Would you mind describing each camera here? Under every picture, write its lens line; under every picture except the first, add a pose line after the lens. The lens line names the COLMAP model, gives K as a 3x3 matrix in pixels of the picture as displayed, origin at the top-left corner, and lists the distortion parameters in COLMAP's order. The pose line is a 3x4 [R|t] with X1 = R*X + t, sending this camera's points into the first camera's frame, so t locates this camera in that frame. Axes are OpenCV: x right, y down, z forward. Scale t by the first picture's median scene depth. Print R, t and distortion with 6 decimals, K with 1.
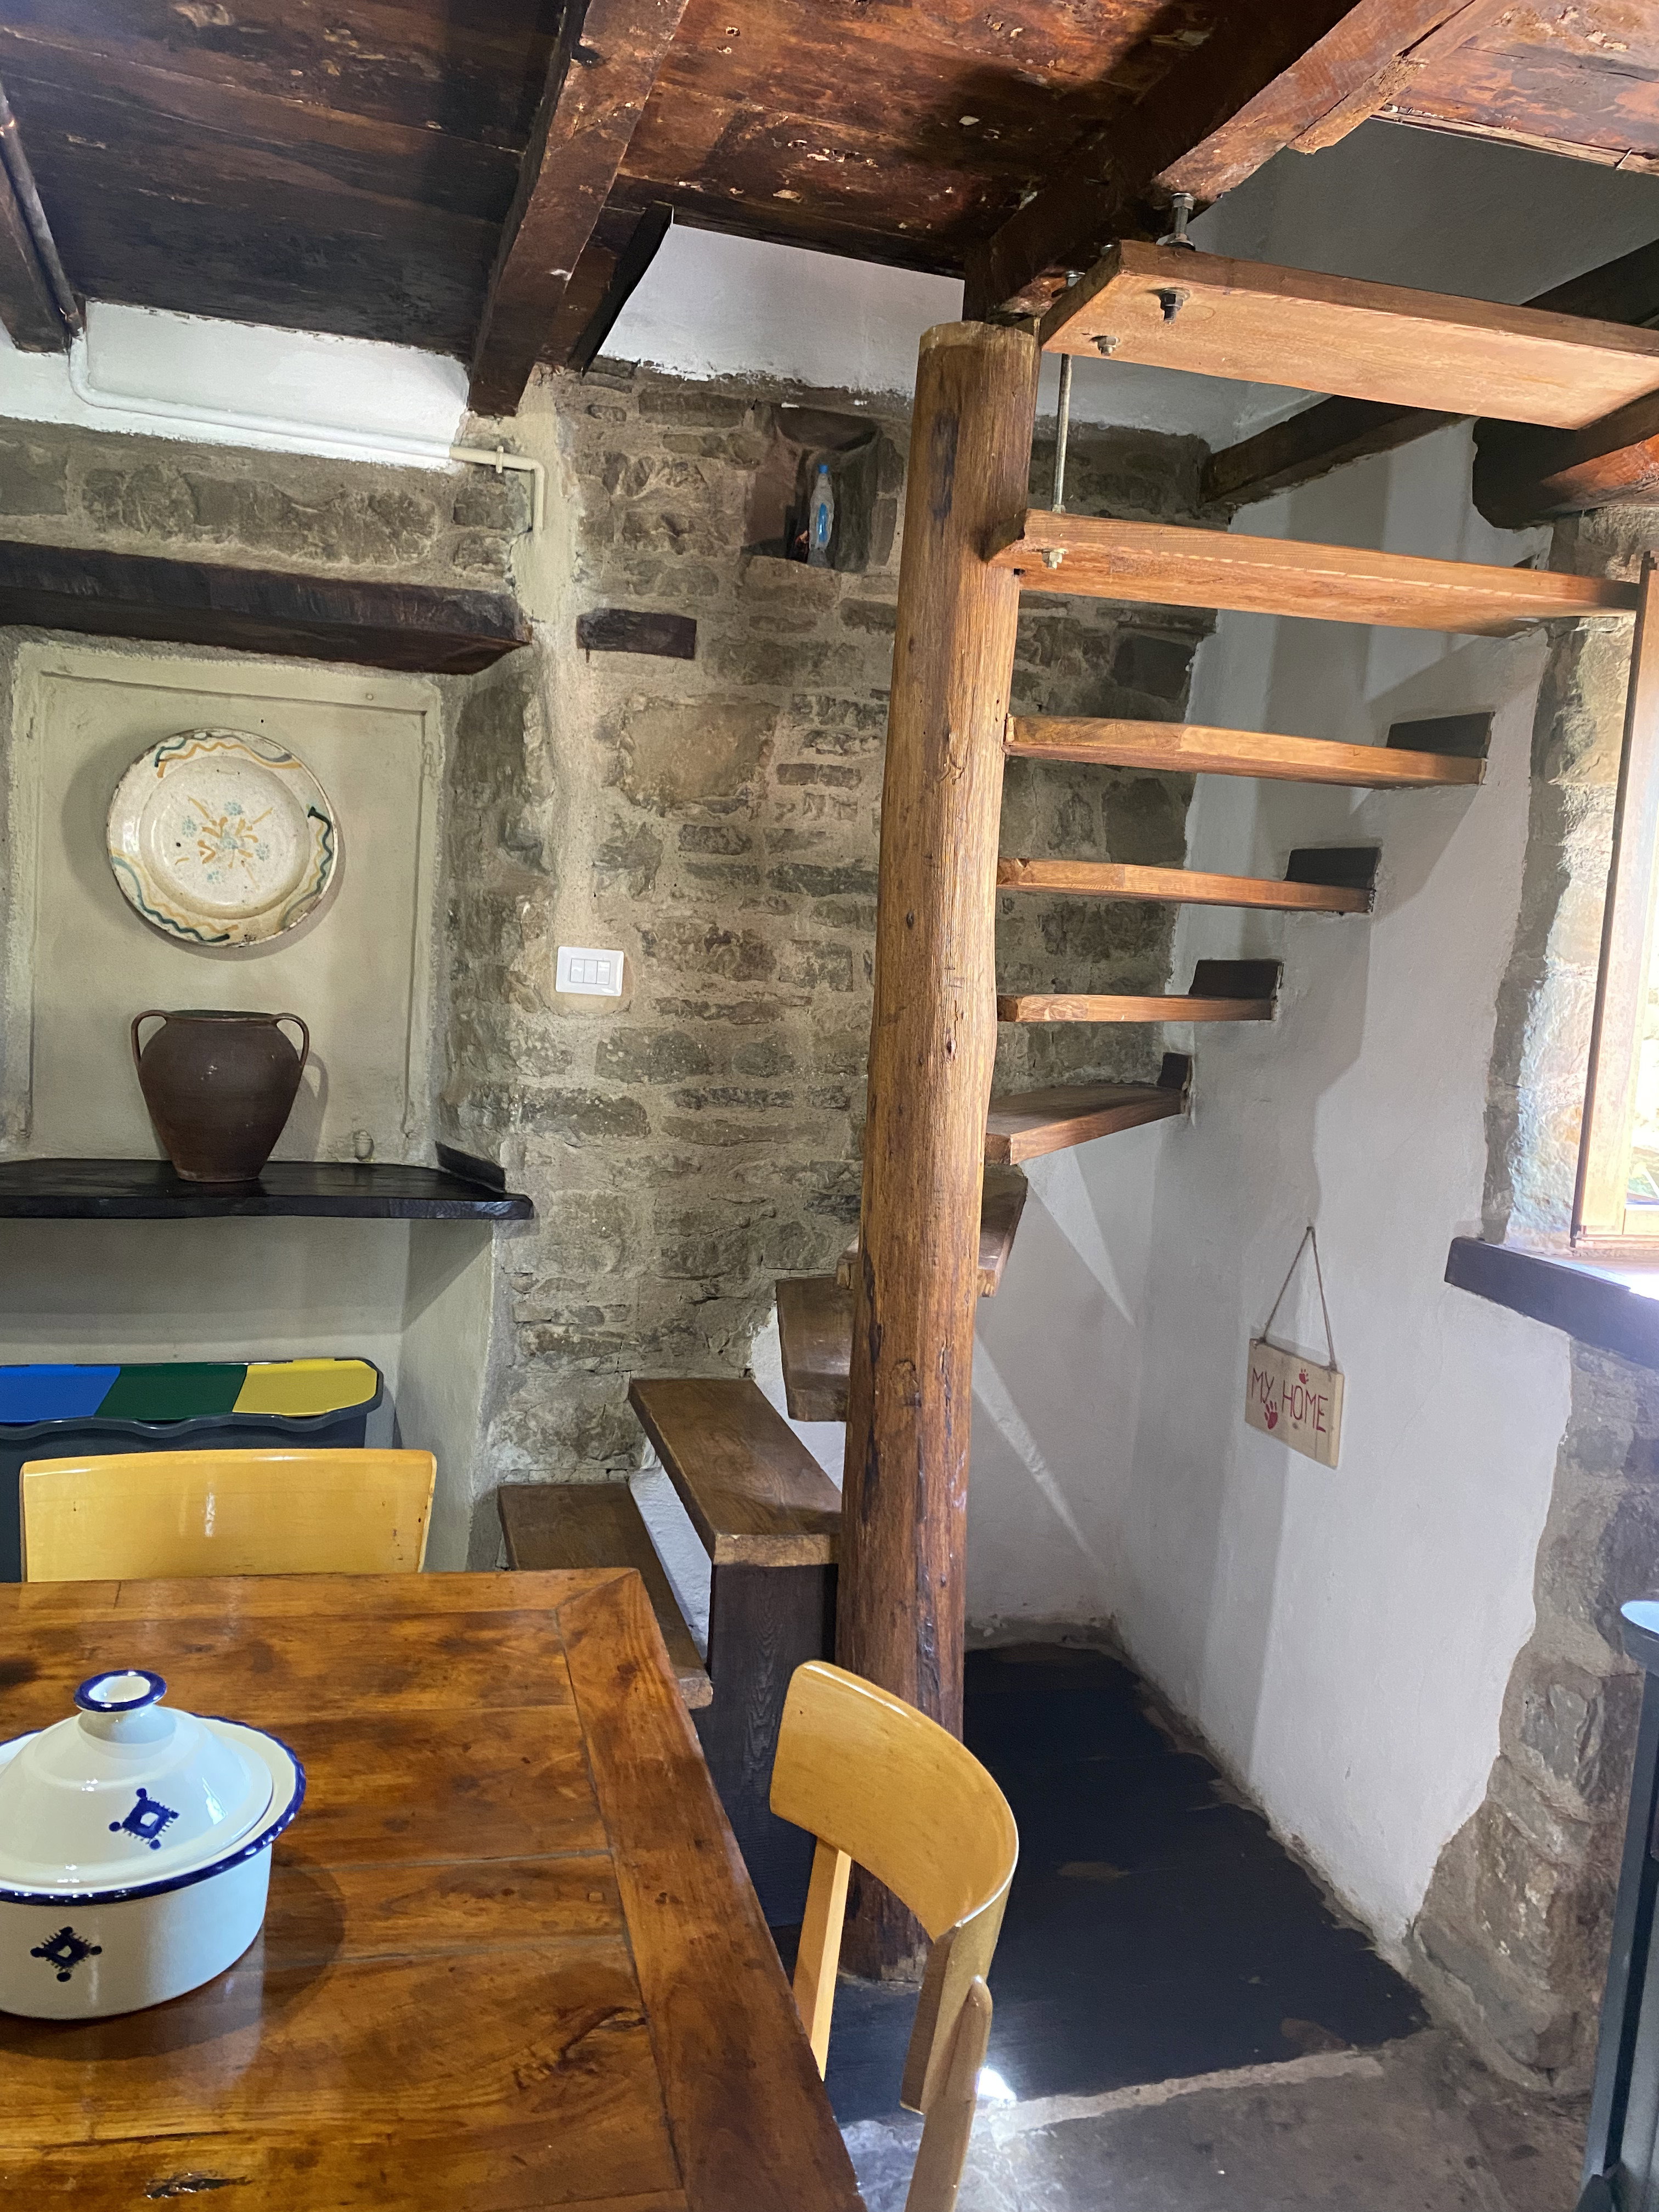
lens RADIAL K [[1660.4, 0, 832.2], [0, 1660.4, 1080.6], [0, 0, 1]] dist [0.035566, -0.041372]
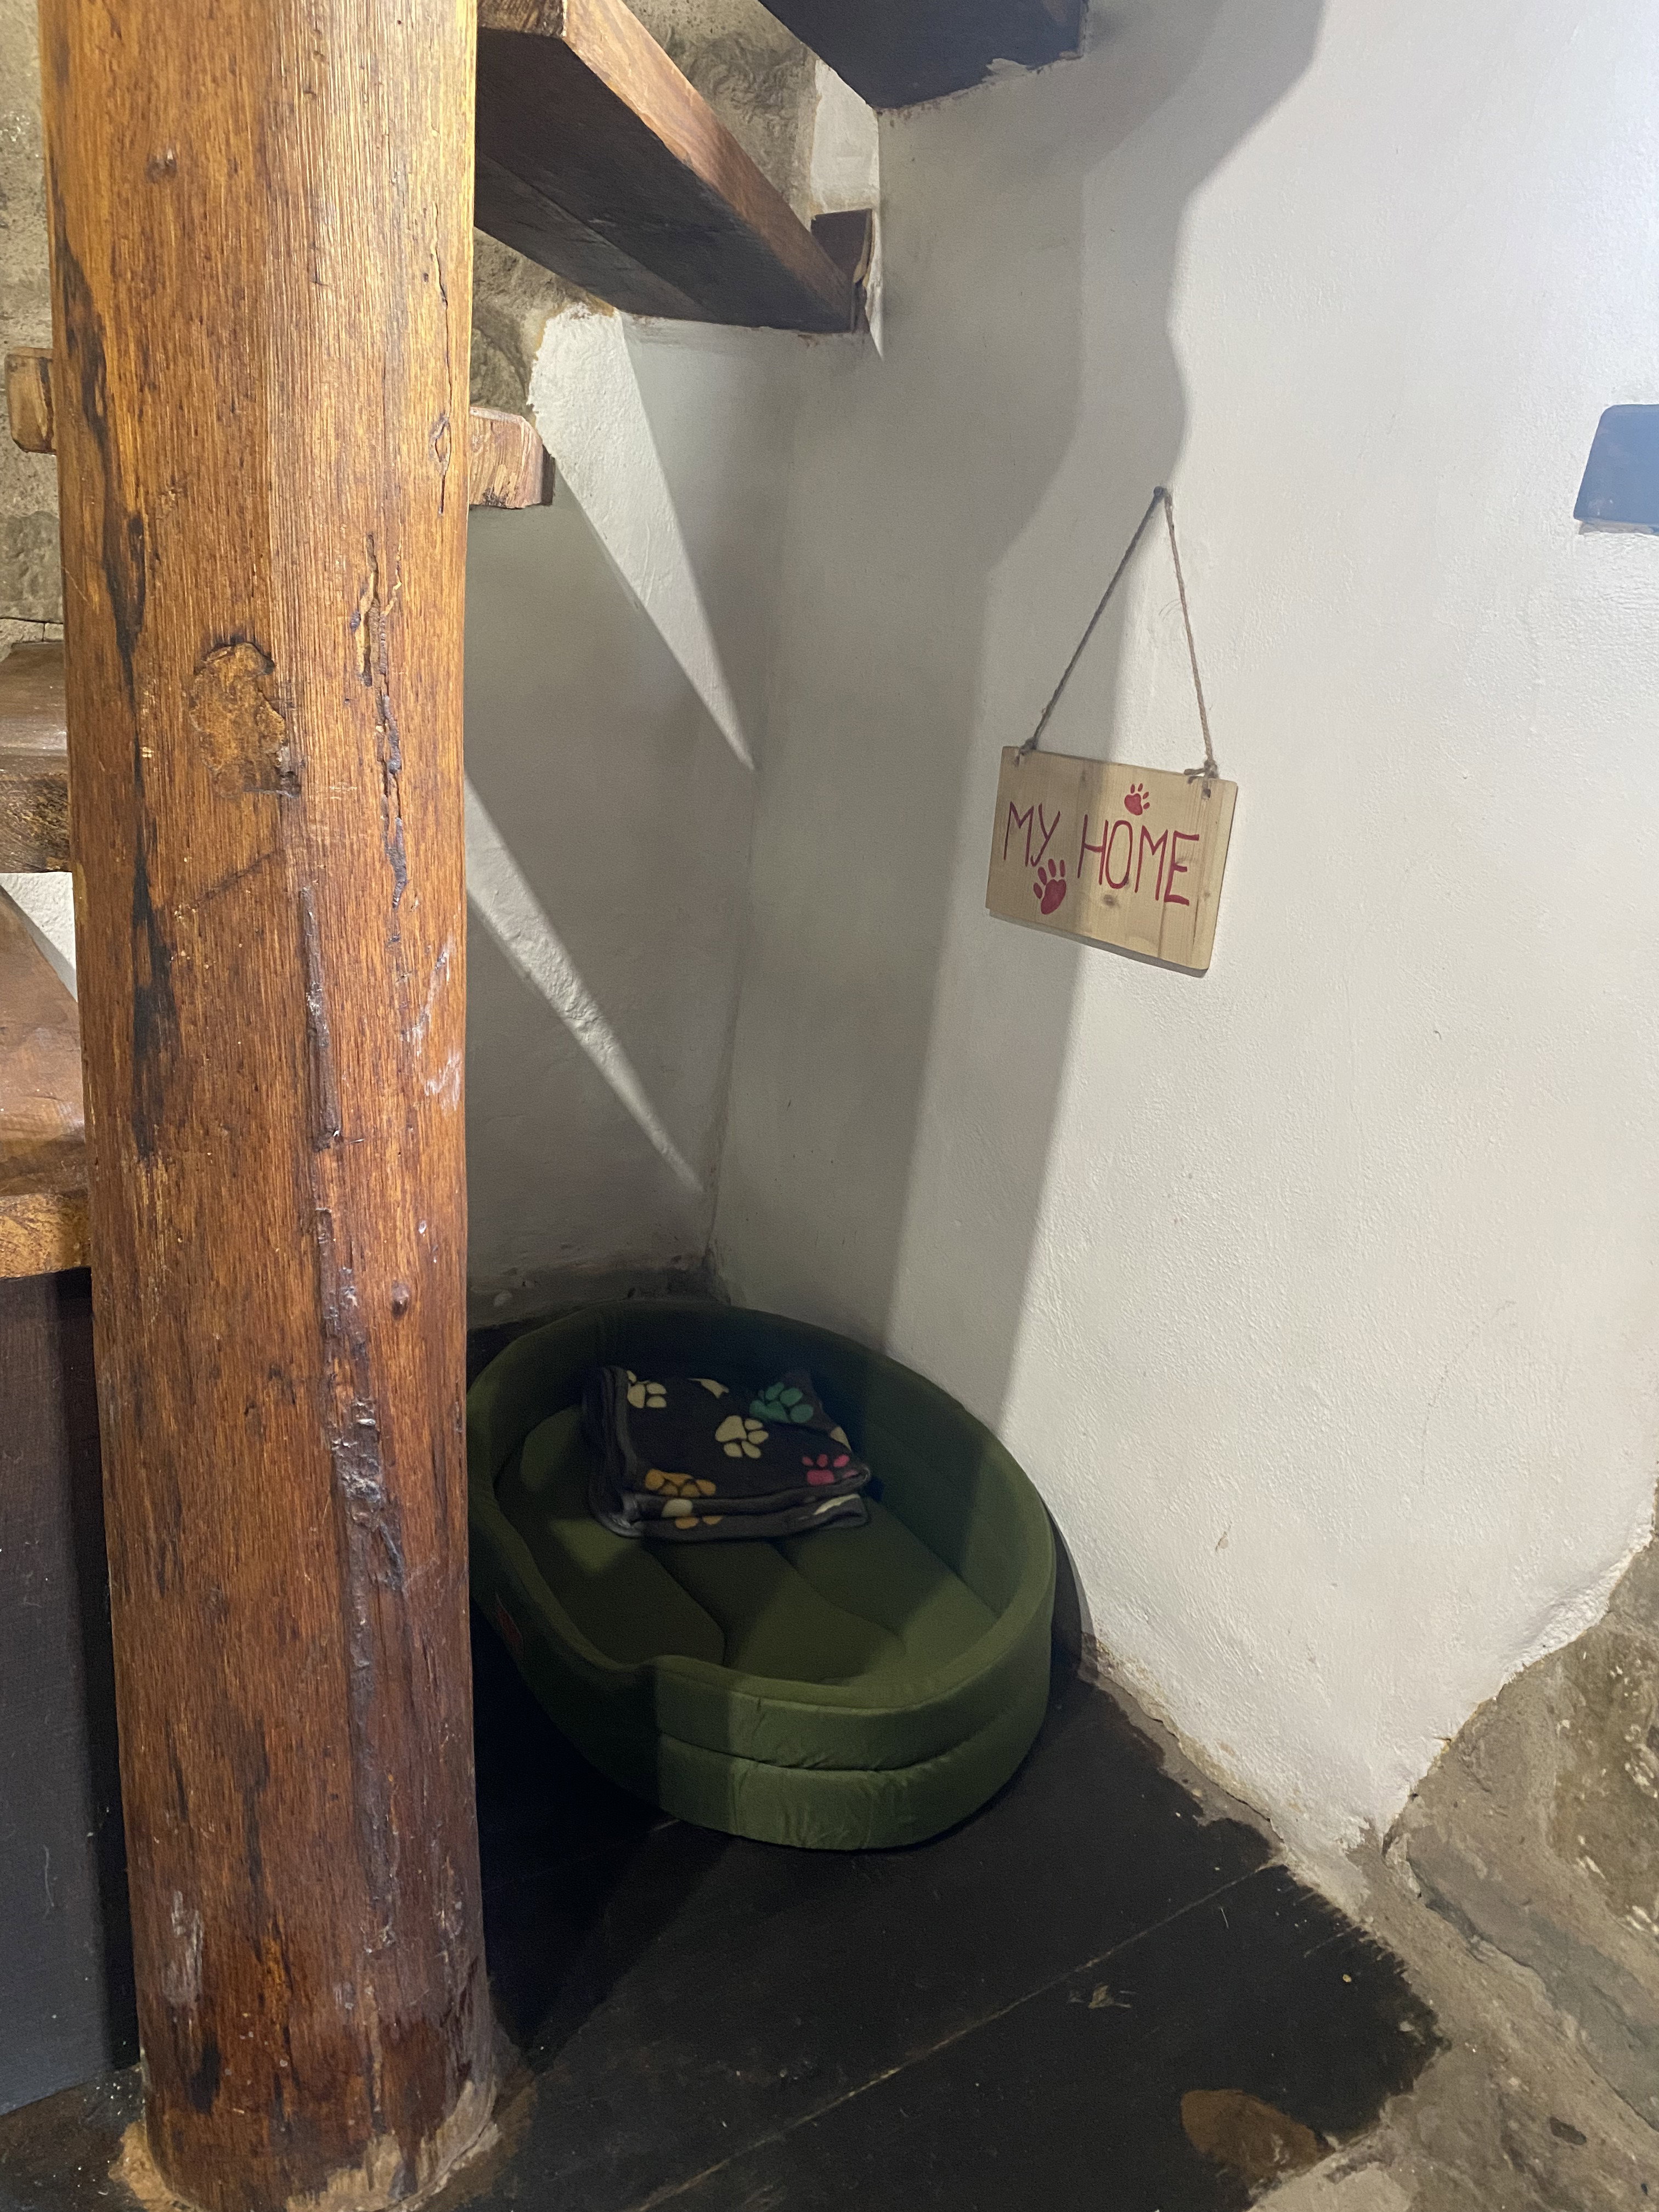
lens RADIAL K [[1660.4, 0, 829.9], [0, 1660.4, 1079.5], [0, 0, 1]] dist [0.035566, -0.041372]
pose [[0.953556, -0.057357, 0.295703, 0.042435], [-0.016458, 0.970315, 0.241284, 0.138066], [-0.300765, -0.234945, 0.924306, 0.539252]]
